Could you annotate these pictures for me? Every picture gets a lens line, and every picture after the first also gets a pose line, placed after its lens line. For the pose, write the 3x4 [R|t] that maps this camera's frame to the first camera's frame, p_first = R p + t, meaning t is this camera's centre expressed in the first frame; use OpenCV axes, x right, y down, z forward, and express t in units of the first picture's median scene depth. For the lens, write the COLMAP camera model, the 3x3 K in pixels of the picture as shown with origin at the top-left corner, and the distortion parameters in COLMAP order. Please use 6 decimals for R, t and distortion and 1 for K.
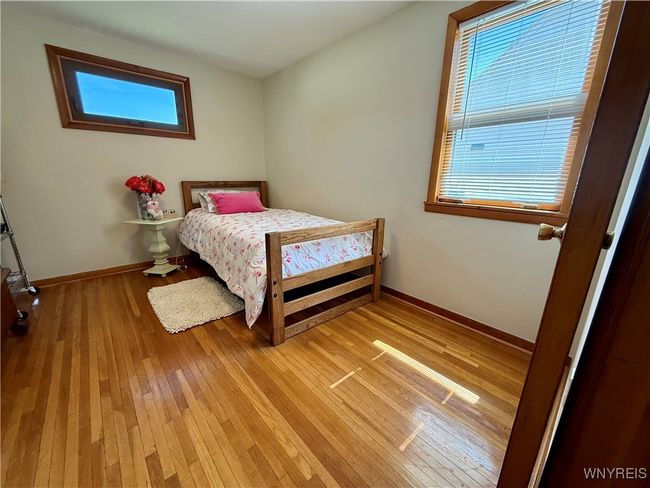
lens RADIAL K [[259.9, 0, 324.9], [0, 259.9, 245.0], [0, 0, 1]] dist [-0.001132, 0.000001]
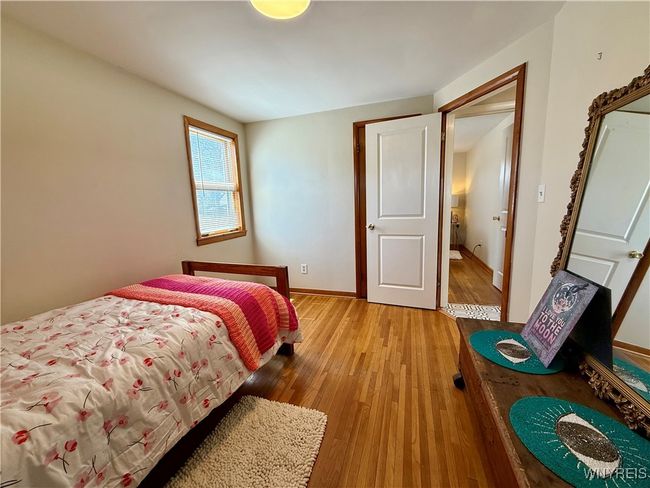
lens RADIAL K [[259.9, 0, 323.1], [0, 259.9, 243.9], [0, 0, 1]] dist [-0.001132, 0.000001]
pose [[-0.497531, -0.135504, 0.856797, -1.617185], [0.246934, 0.924734, 0.289640, -0.551065], [-0.831557, 0.355677, -0.426623, 1.539379]]
